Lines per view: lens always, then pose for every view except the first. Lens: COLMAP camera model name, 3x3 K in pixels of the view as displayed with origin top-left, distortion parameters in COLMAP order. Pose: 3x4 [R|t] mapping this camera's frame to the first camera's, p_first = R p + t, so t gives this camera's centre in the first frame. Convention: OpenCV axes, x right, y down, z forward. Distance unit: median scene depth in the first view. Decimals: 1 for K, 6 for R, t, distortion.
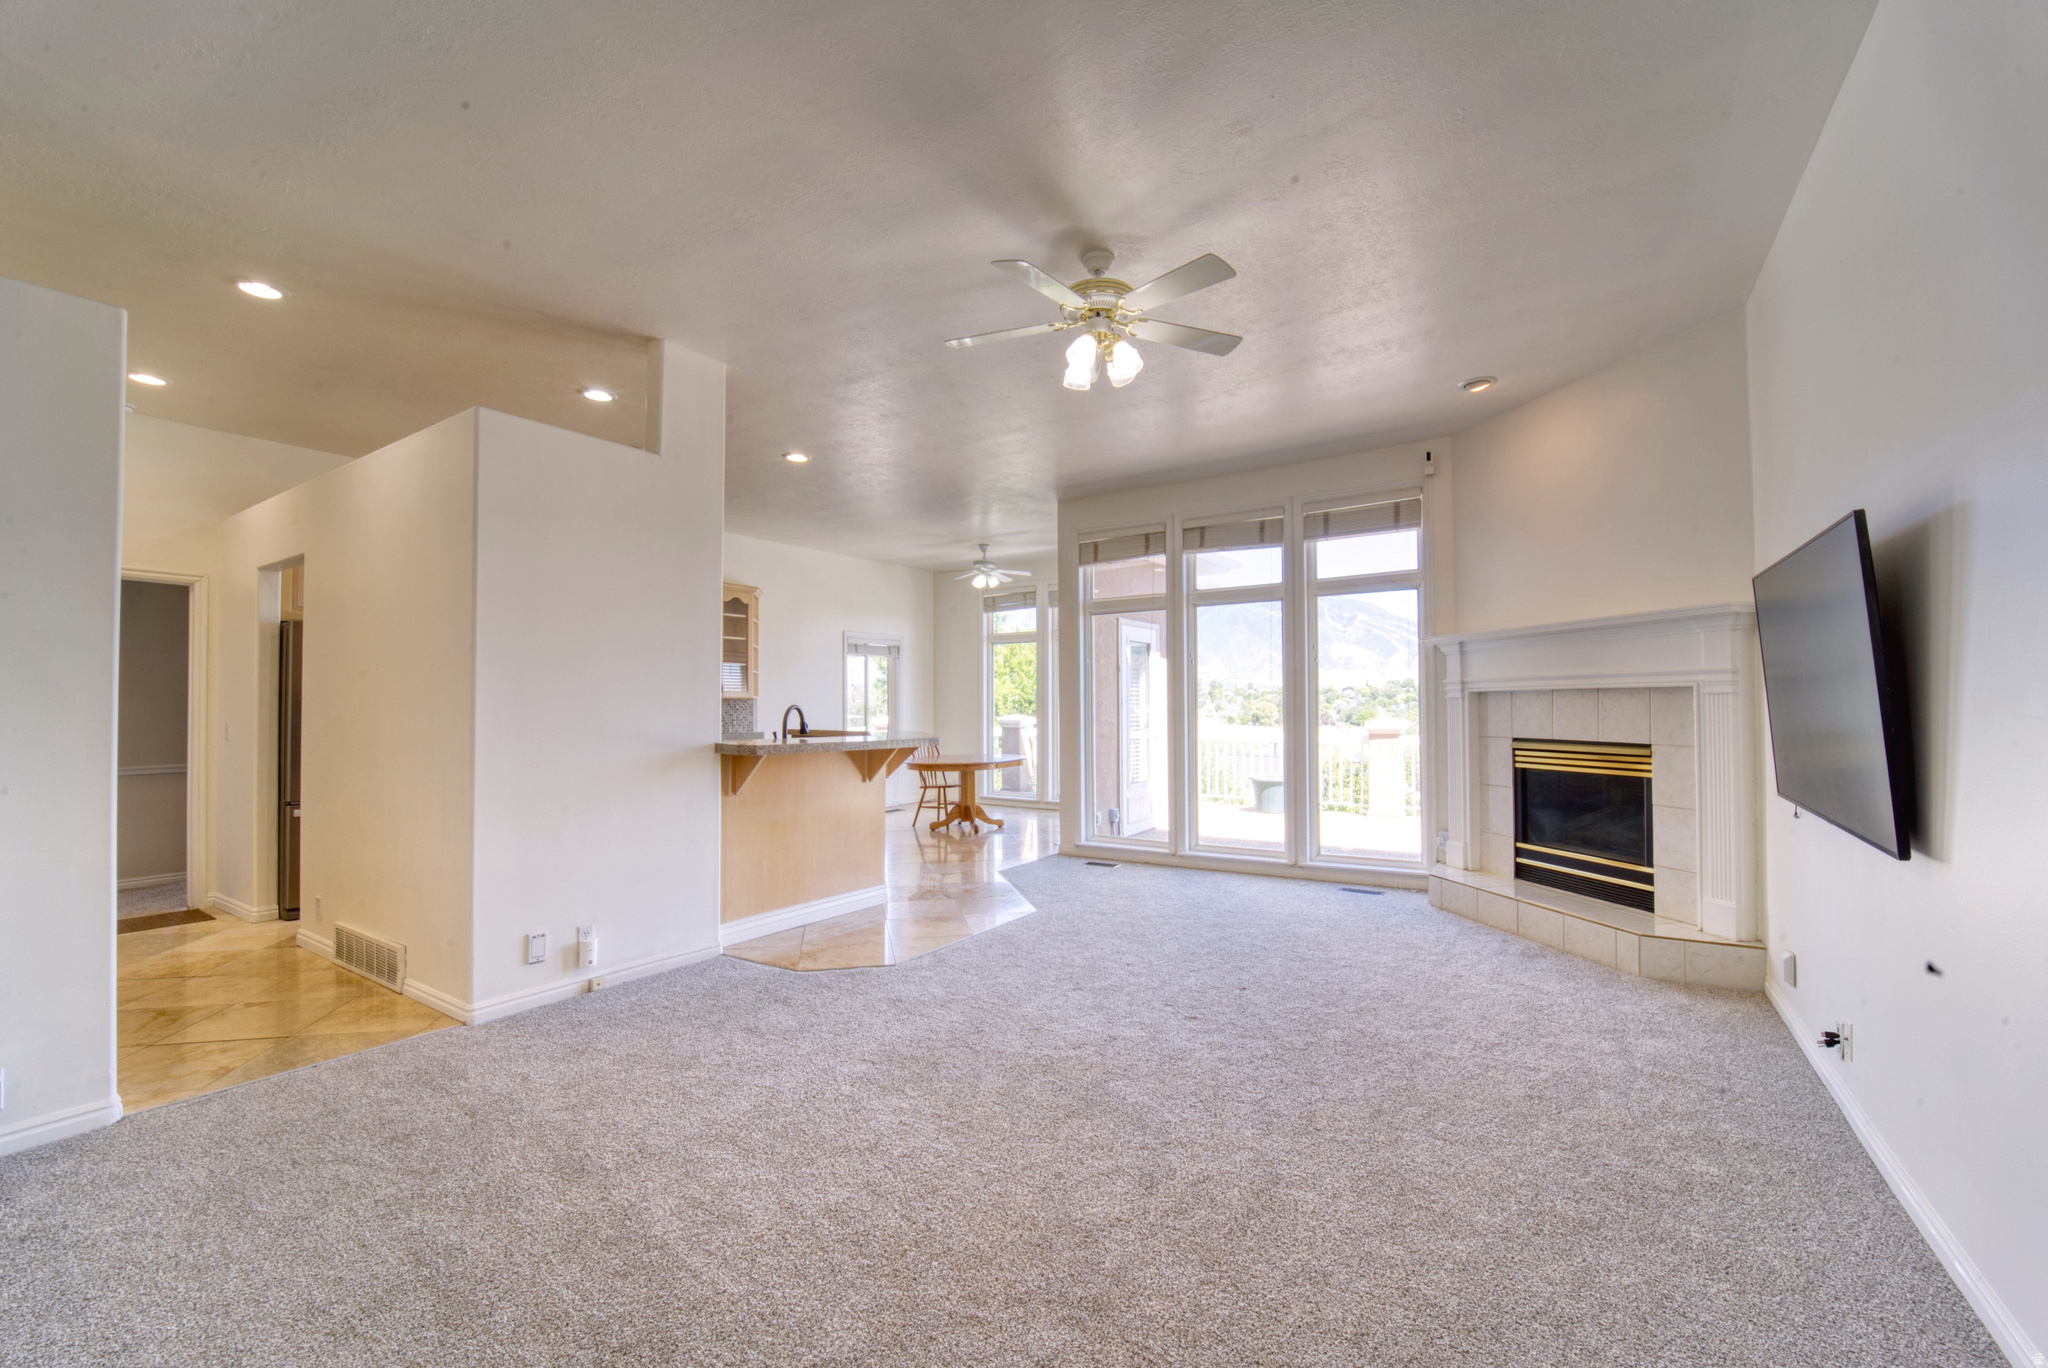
lens RADIAL K [[837.9, 0, 1021.0], [0, 837.9, 686.3], [0, 0, 1]] dist [-0.020183, -0.001217]
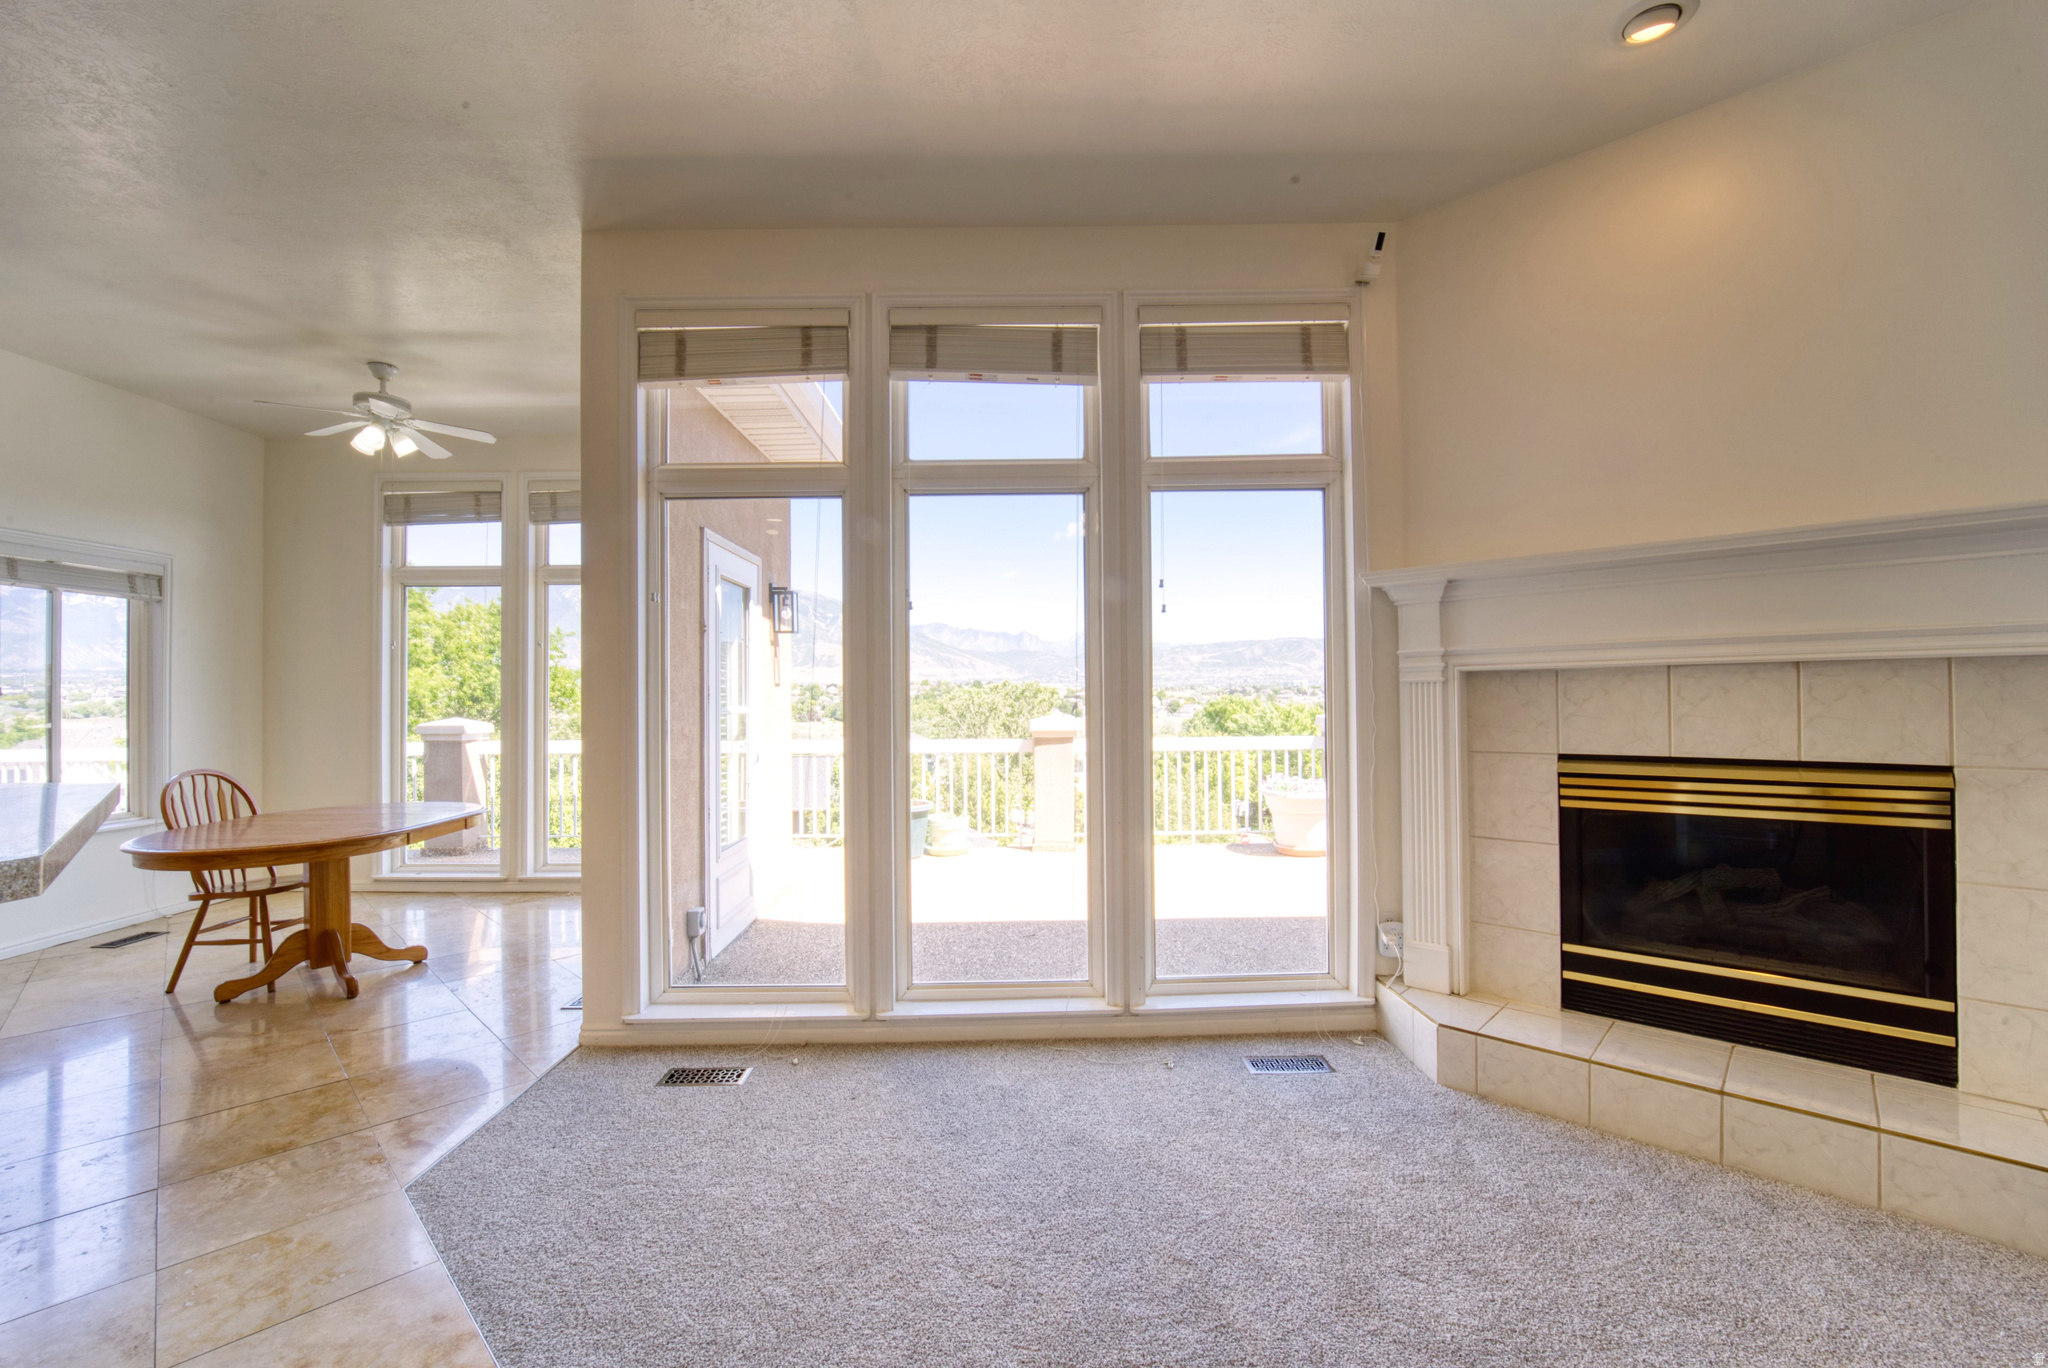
lens RADIAL K [[837.9, 0, 1021.0], [0, 837.9, 686.3], [0, 0, 1]] dist [-0.020183, -0.001217]
pose [[0.826753, 0.004328, 0.562548, -0.010568], [-0.006880, 0.999973, 0.002418, 0.015993], [-0.562522, -0.005870, 0.826761, 0.650746]]
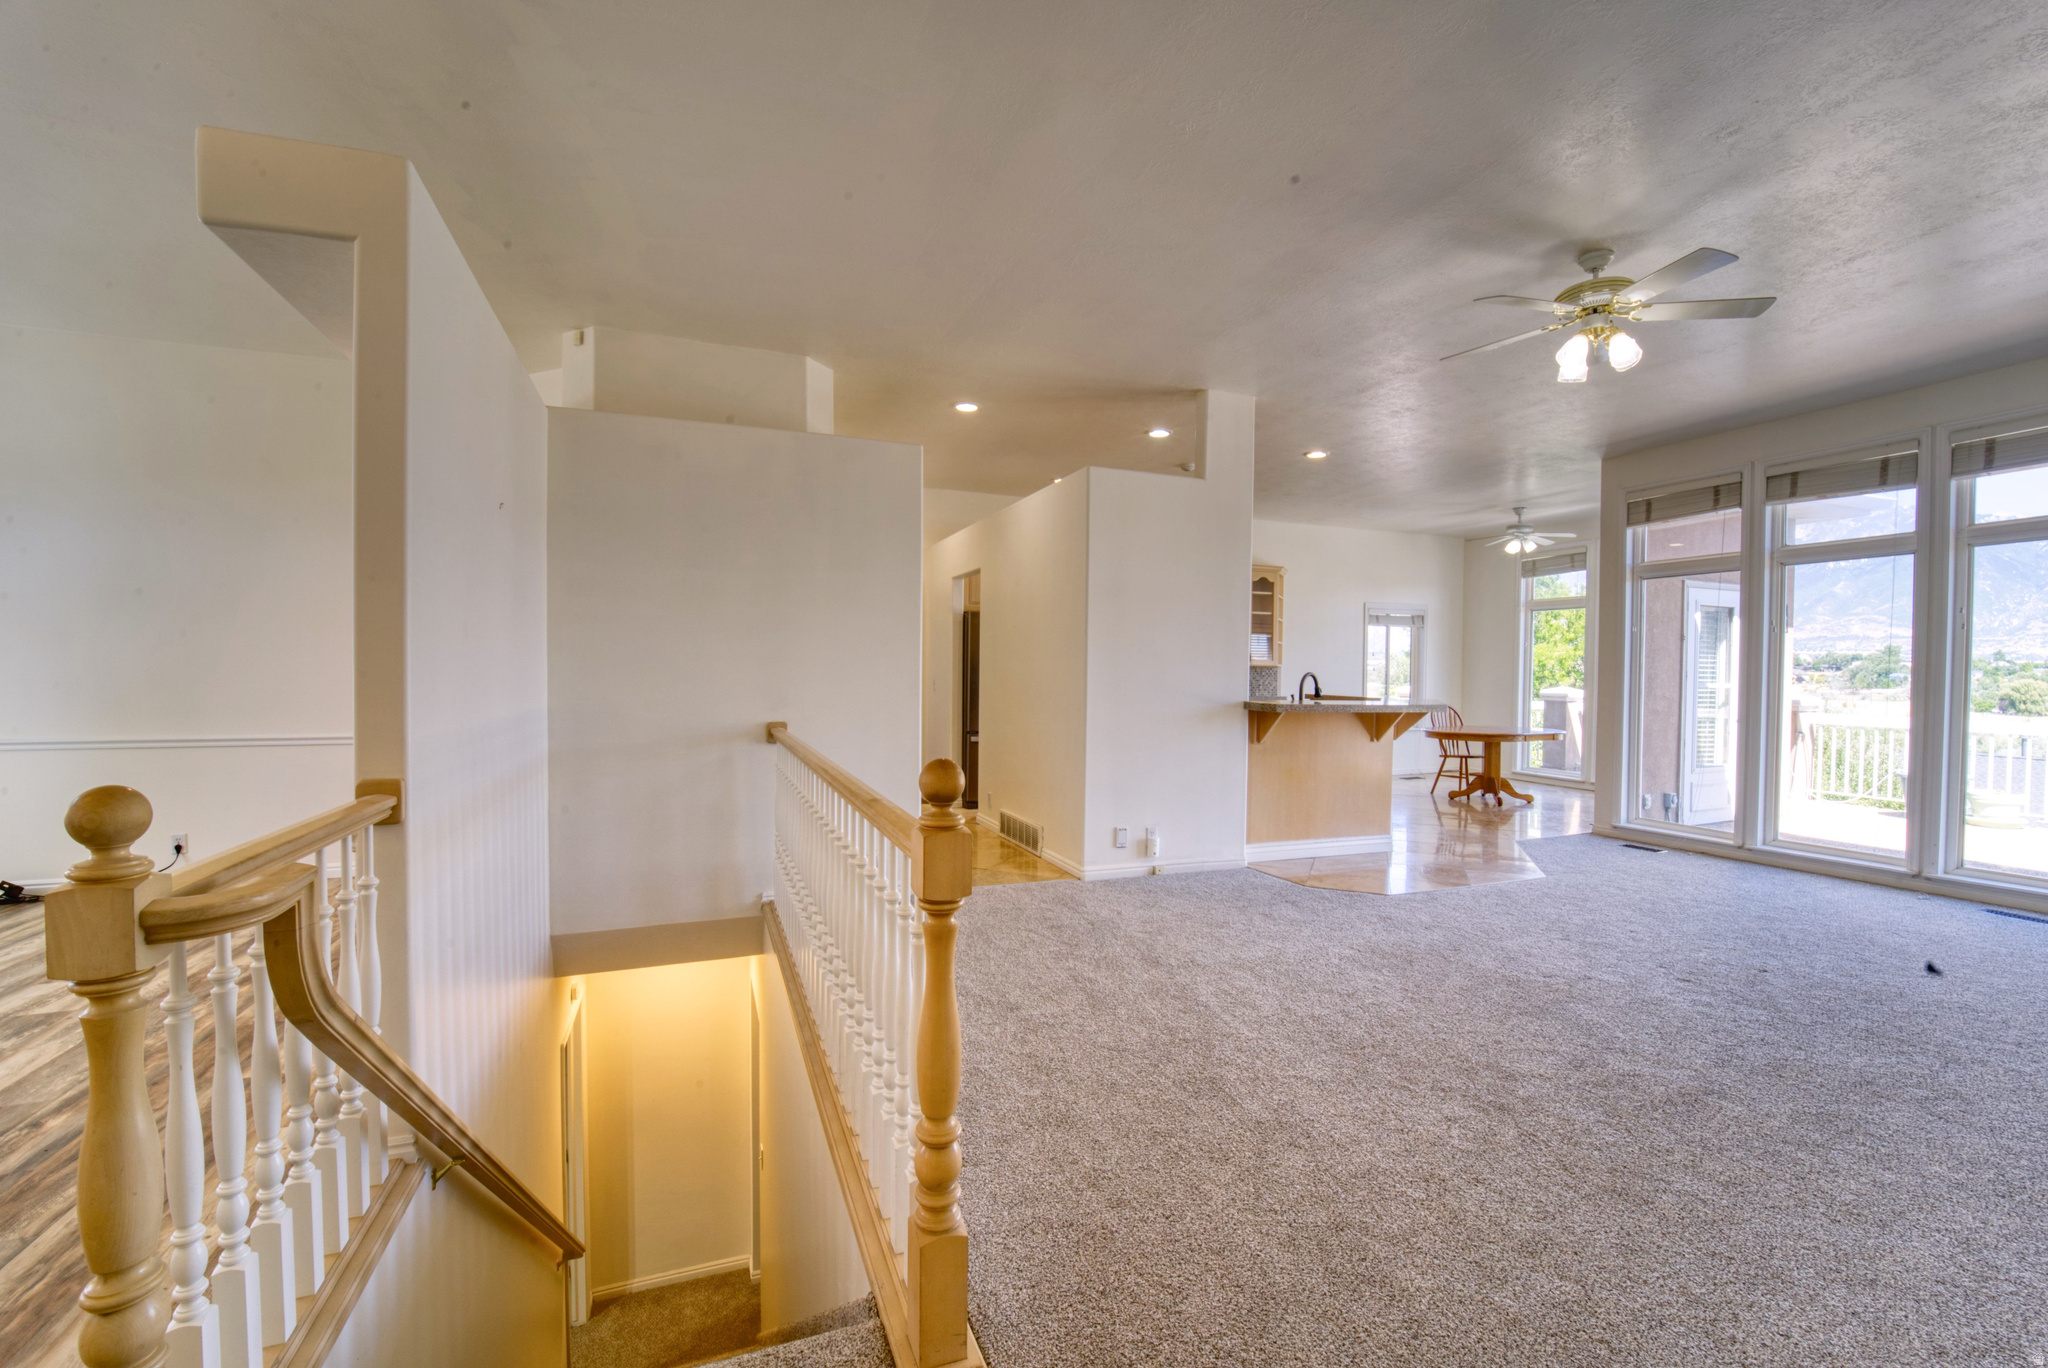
lens RADIAL K [[837.9, 0, 1021.0], [0, 837.9, 686.3], [0, 0, 1]] dist [-0.020183, -0.001217]
pose [[0.818686, 0.024408, -0.573723, 0.062558], [-0.002133, 0.999219, 0.039467, -0.003172], [0.574238, -0.031087, 0.818098, -0.172064]]
